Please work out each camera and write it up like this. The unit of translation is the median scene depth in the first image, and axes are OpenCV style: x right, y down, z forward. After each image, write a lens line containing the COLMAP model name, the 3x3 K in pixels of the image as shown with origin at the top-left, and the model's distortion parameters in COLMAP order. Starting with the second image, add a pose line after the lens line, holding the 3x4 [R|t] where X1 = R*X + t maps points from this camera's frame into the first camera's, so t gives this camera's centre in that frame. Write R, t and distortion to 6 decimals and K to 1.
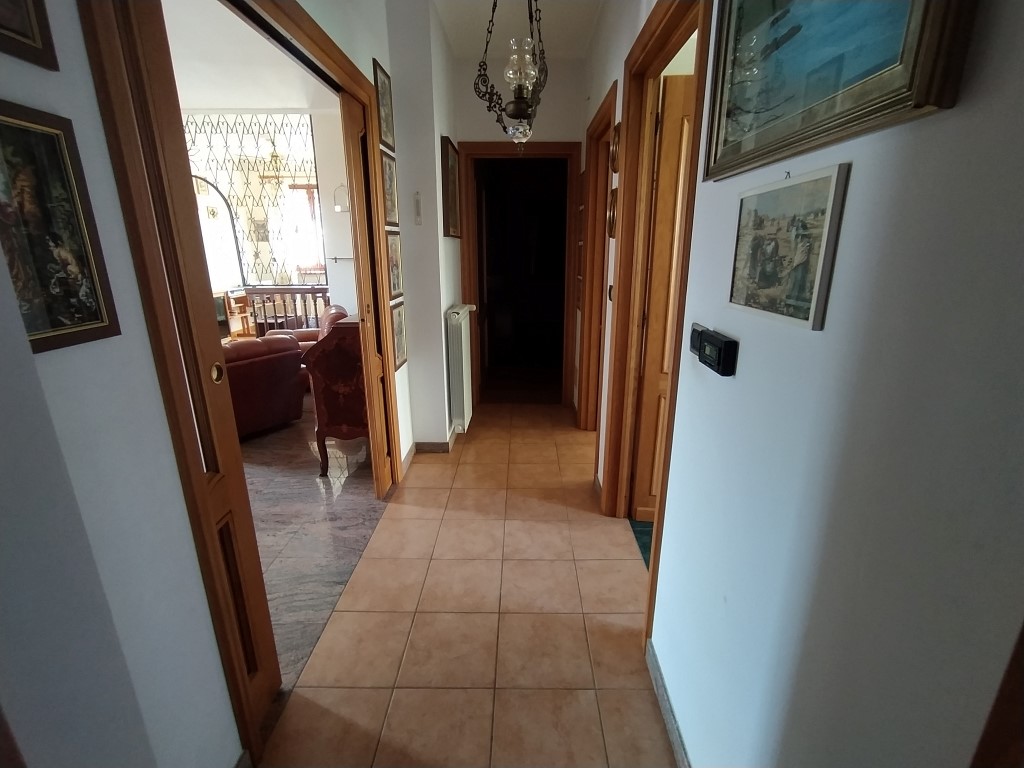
lens RADIAL K [[471.9, 0, 515.1], [0, 471.9, 383.3], [0, 0, 1]] dist [-0.043499, 0.029461]
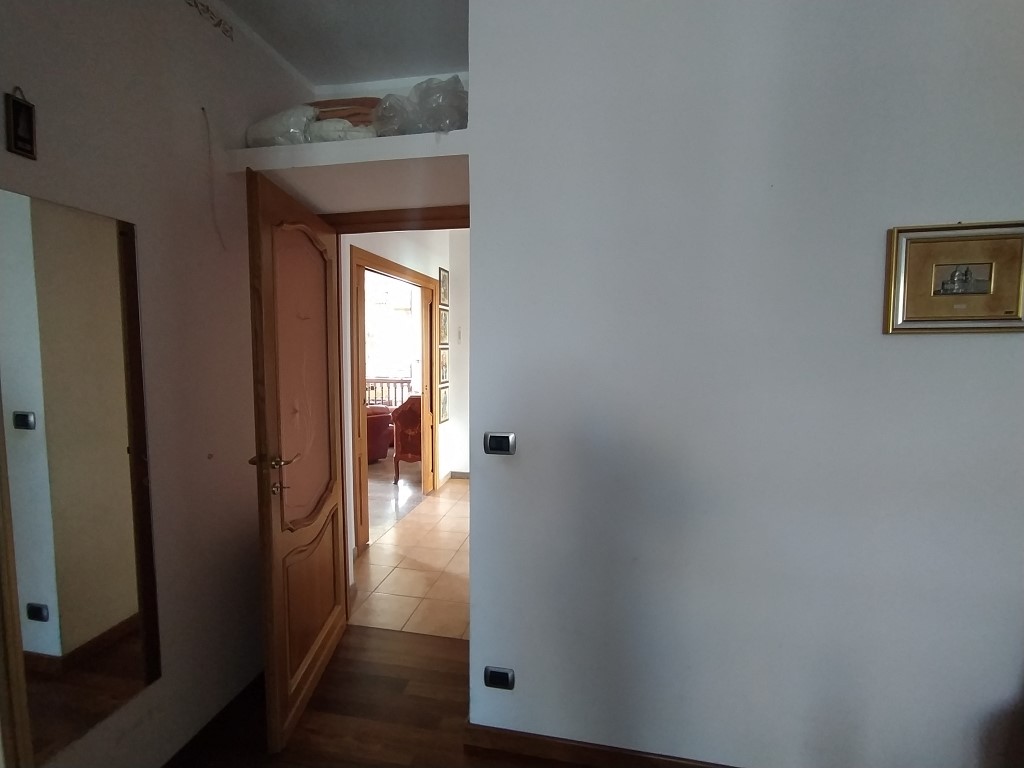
lens RADIAL K [[471.9, 0, 515.1], [0, 471.9, 383.3], [0, 0, 1]] dist [-0.043499, 0.029461]
pose [[0.985608, 0.017990, -0.168085, 0.321600], [-0.052370, 0.977897, -0.202420, 0.170161], [0.160728, 0.208310, 0.964766, -0.702429]]
